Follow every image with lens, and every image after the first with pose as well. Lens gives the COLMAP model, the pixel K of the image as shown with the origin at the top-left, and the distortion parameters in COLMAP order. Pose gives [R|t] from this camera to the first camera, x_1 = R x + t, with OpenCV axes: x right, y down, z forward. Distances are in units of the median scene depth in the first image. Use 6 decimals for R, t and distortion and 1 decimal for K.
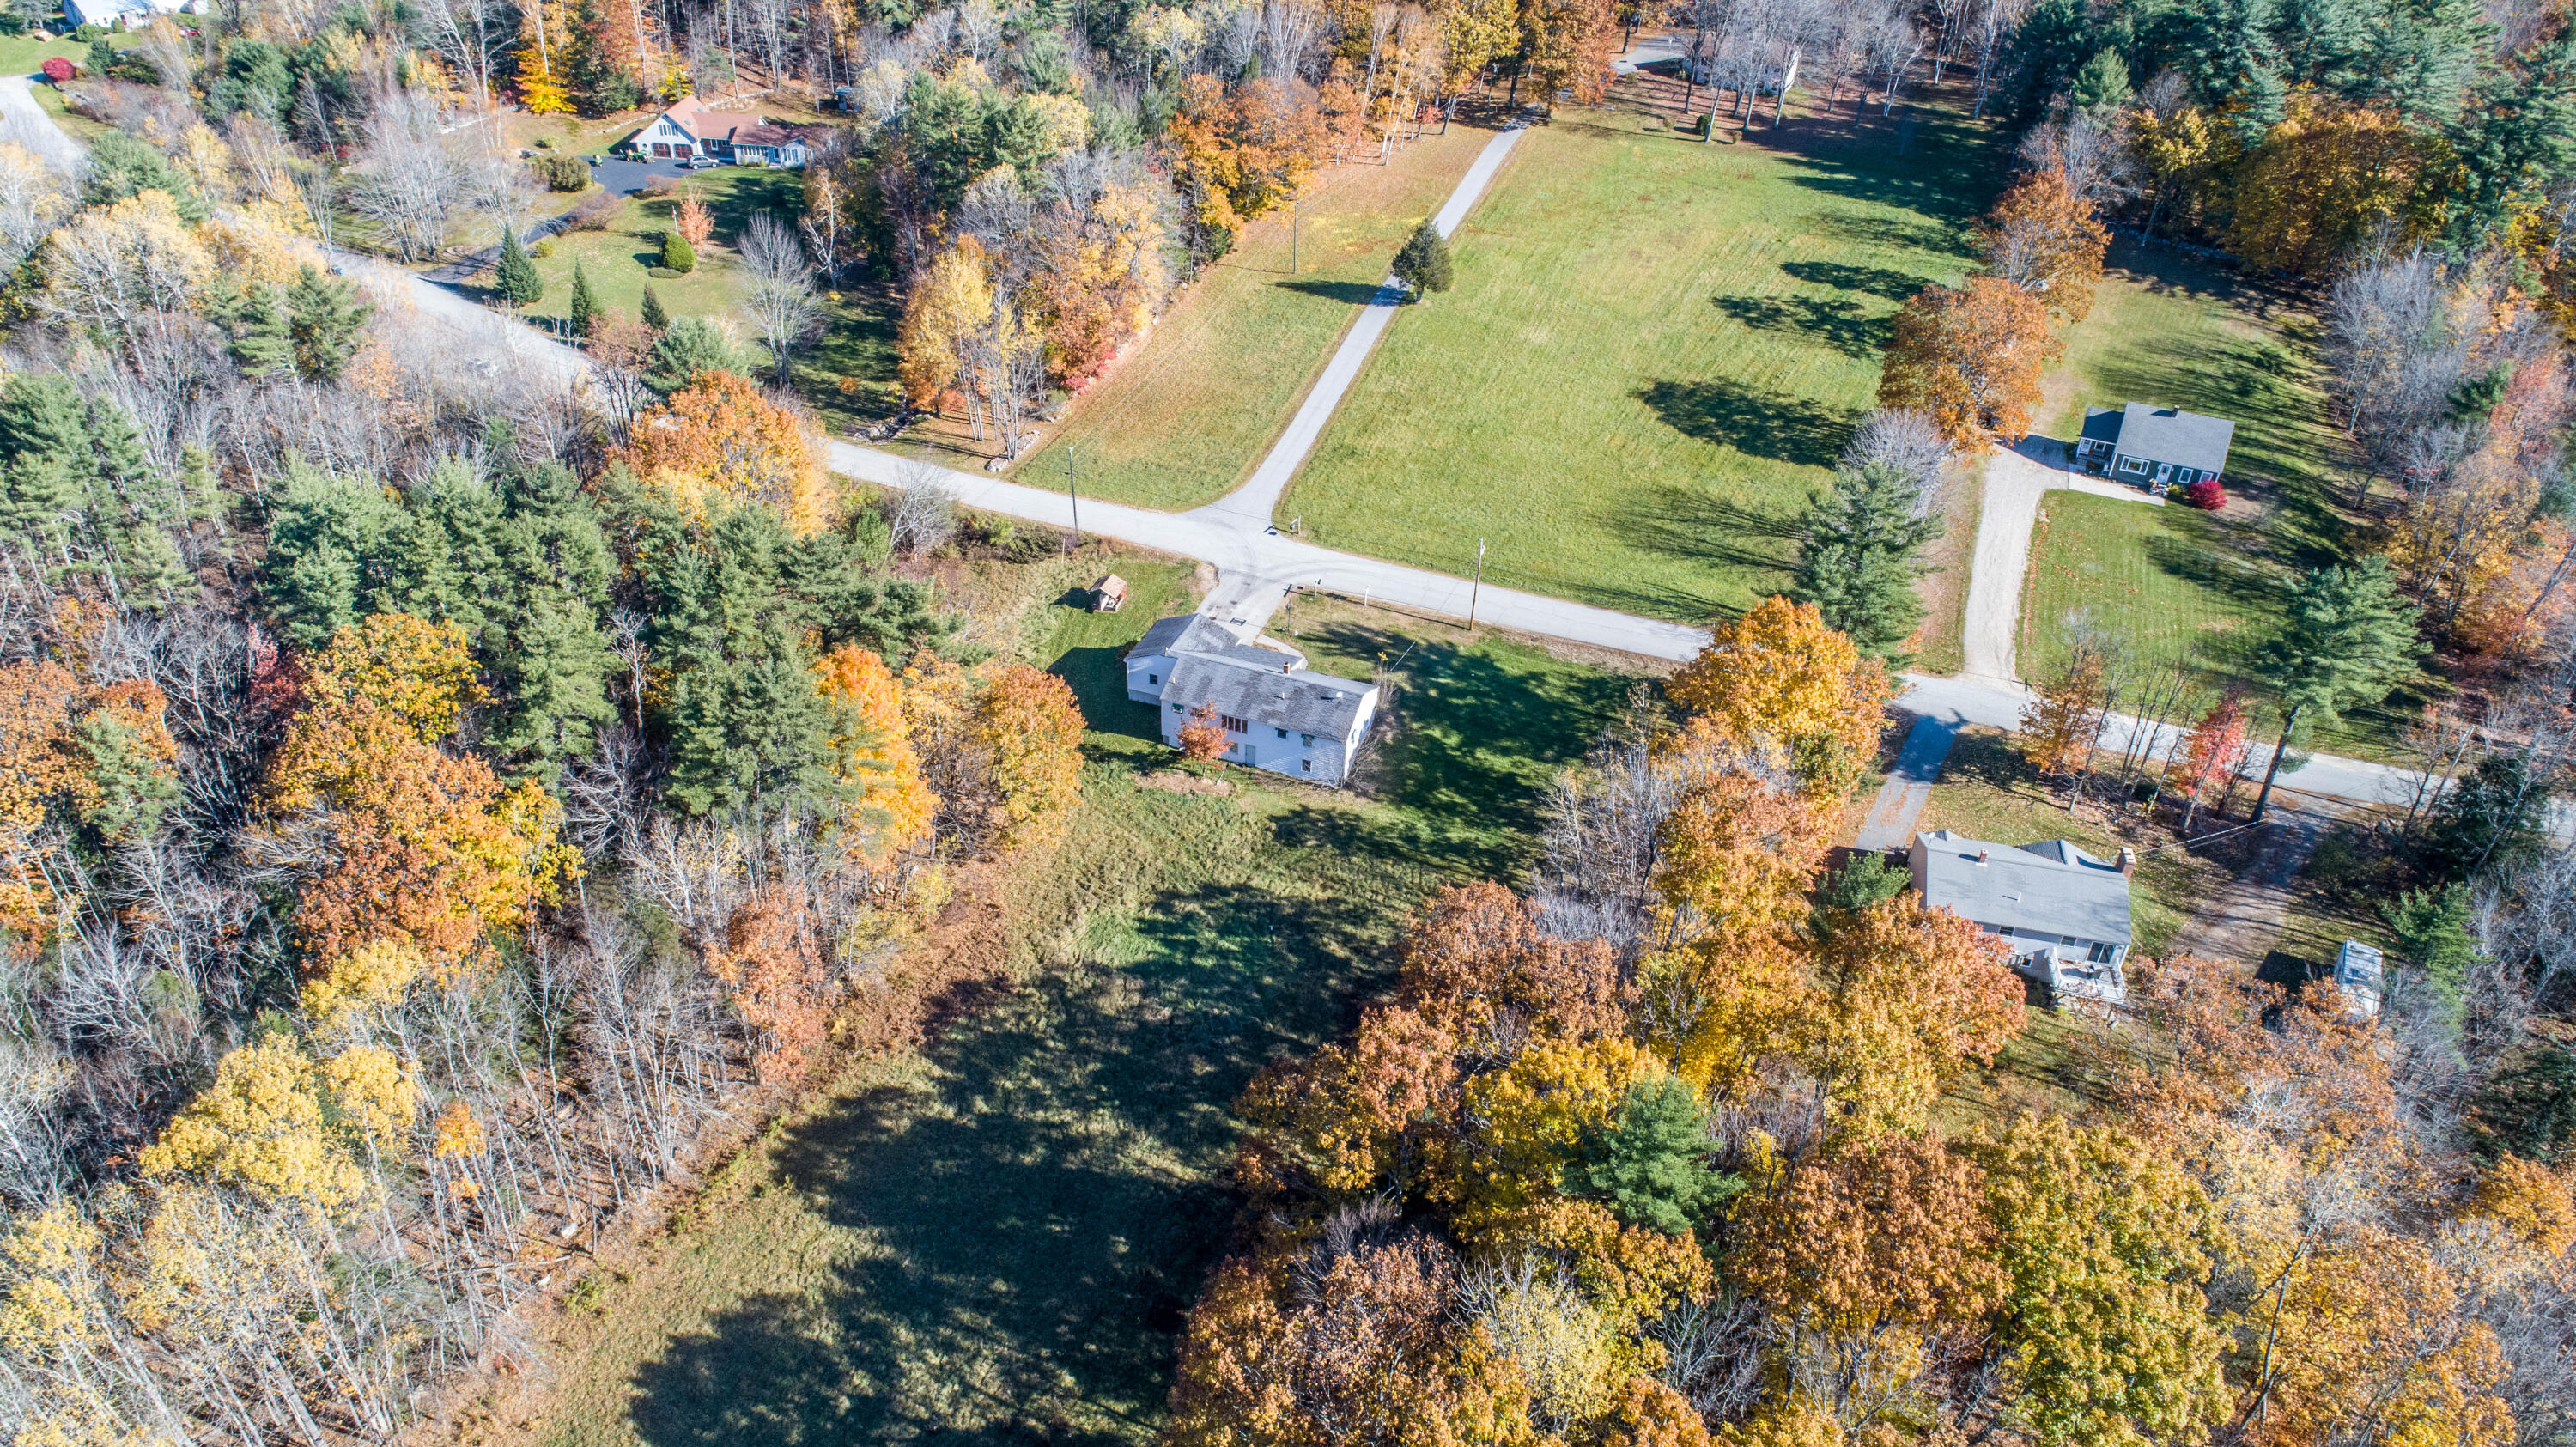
lens RADIAL K [[1721.7, 0, 1294.4], [0, 1721.7, 729.0], [0, 0, 1]] dist [-0.012455, 0.002380]
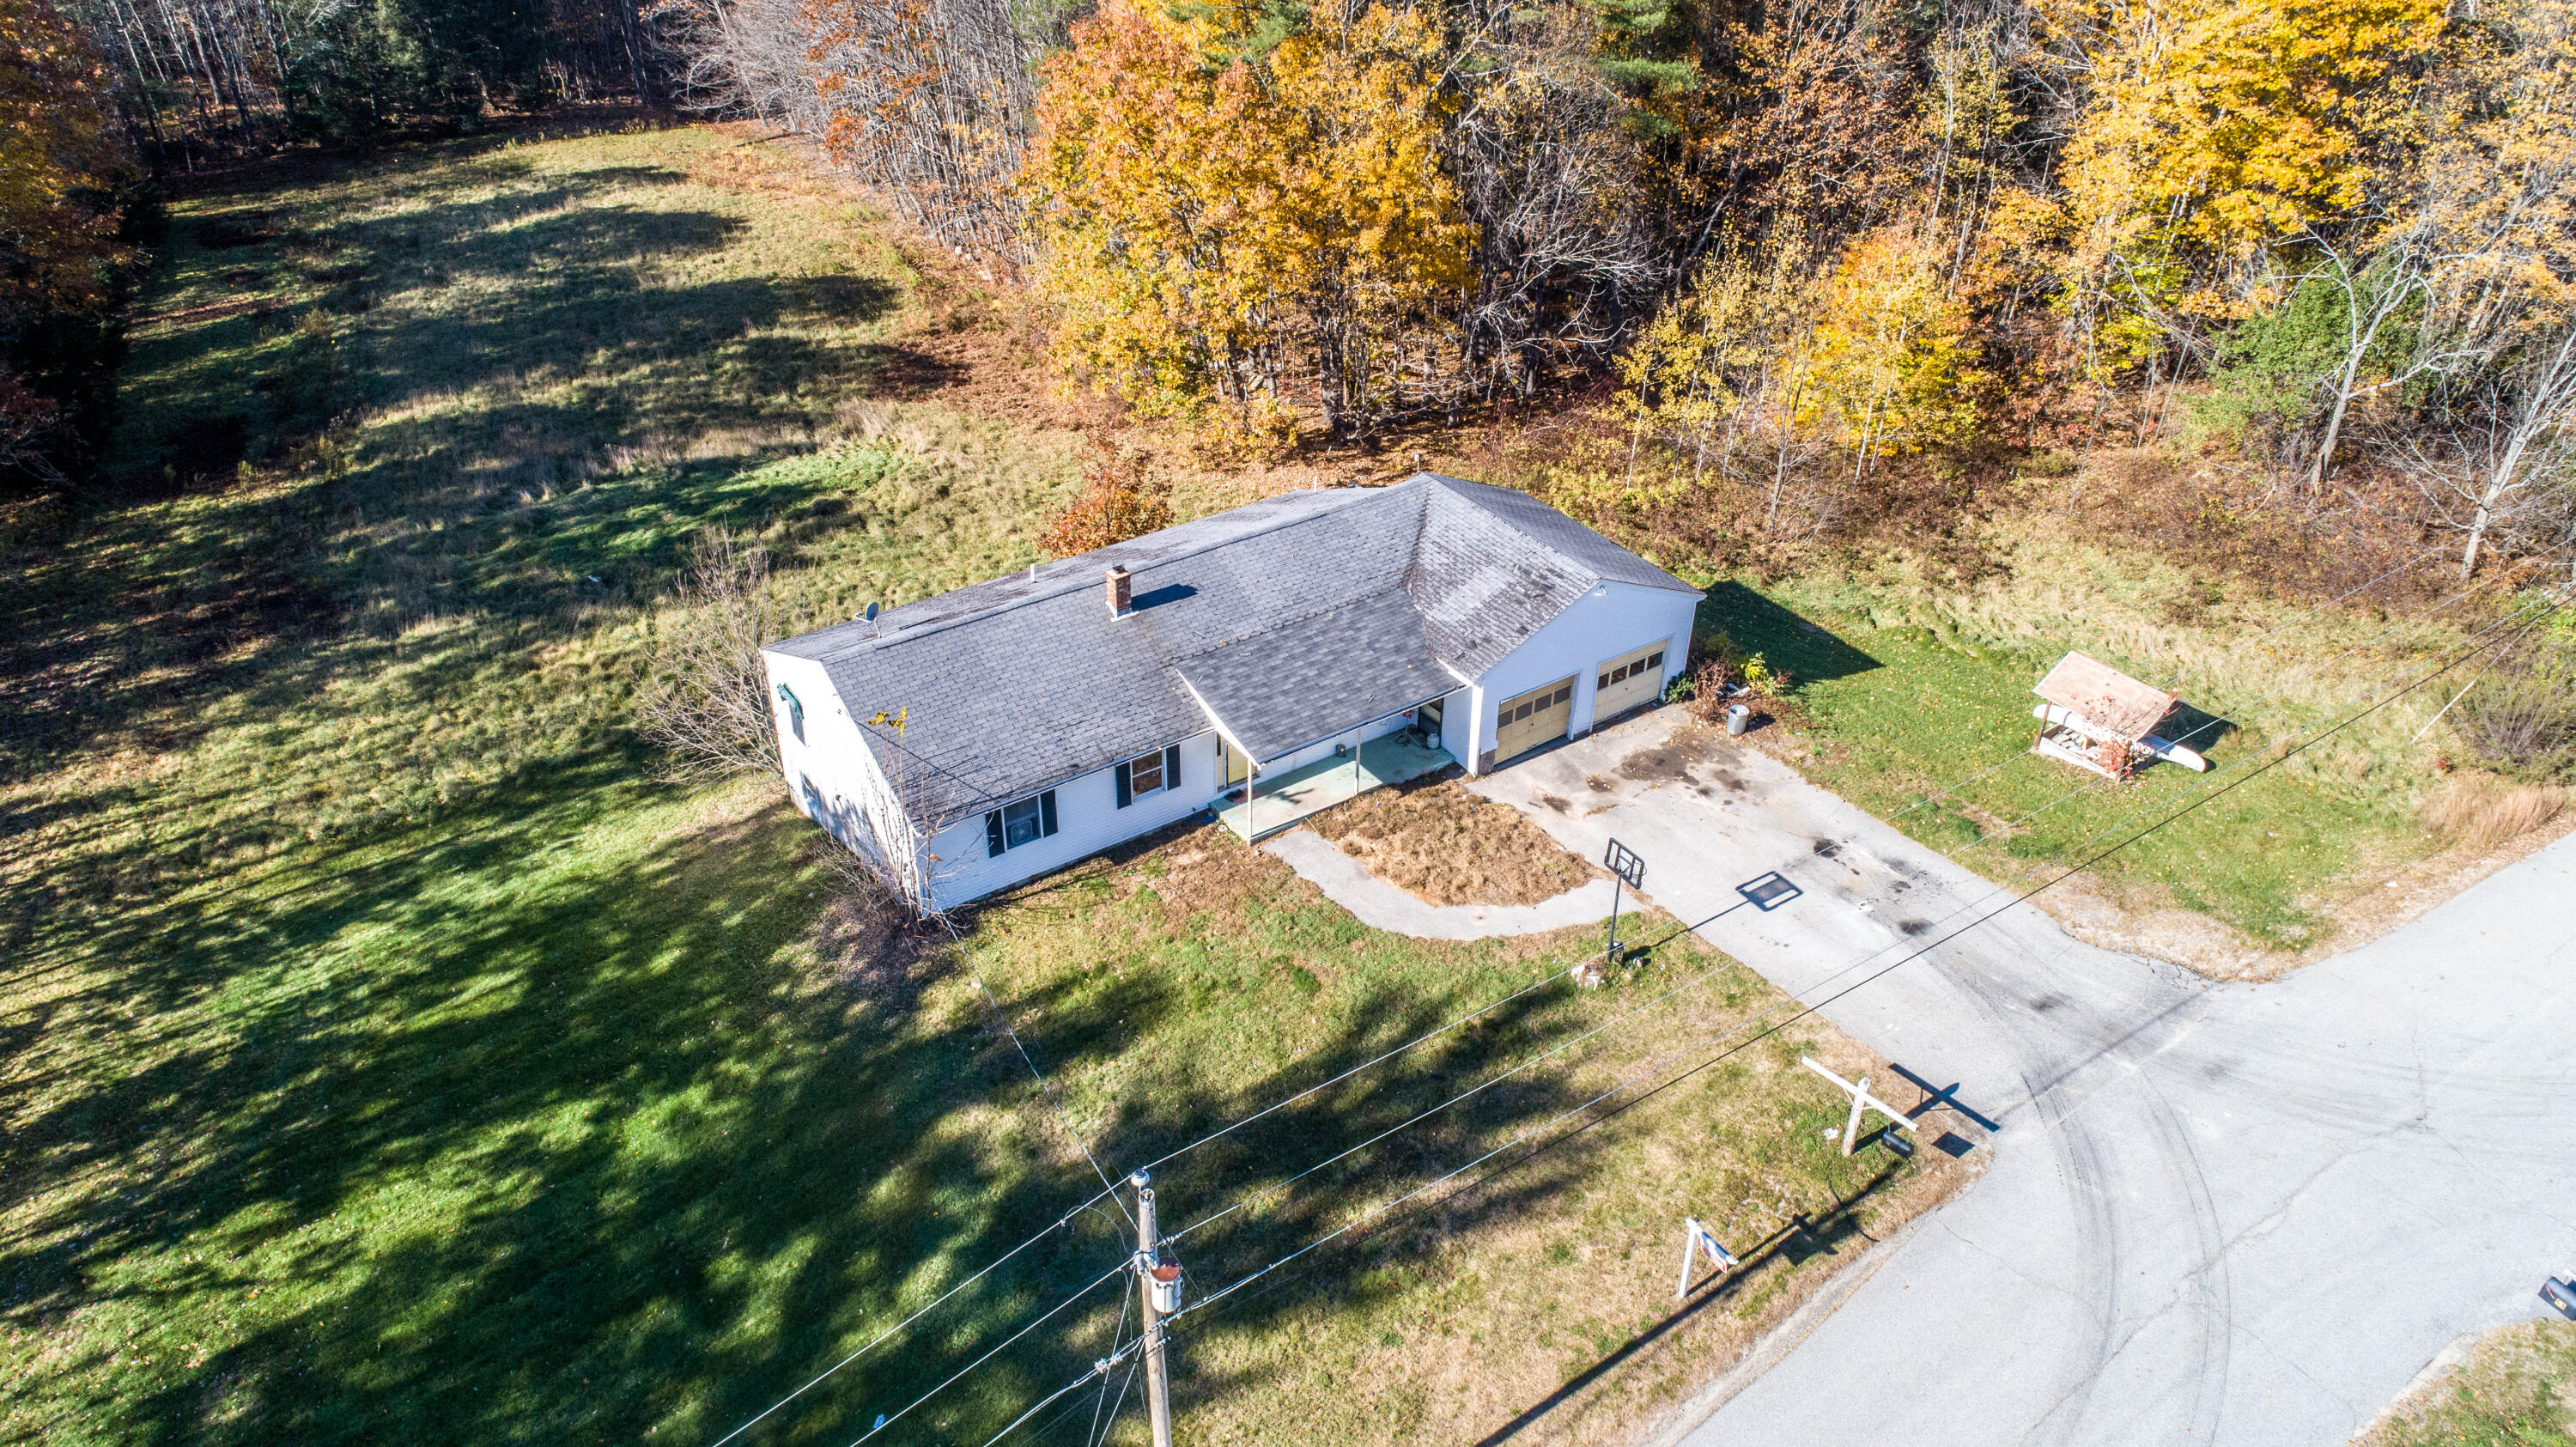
lens RADIAL K [[1727.3, 0, 1296.9], [0, 1727.3, 719.7], [0, 0, 1]] dist [-0.014473, 0.005834]
pose [[-0.572840, 0.409482, -0.710056, 0.154040], [-0.491337, 0.521843, 0.697329, -0.191979], [0.656081, 0.748335, -0.097739, 0.855275]]
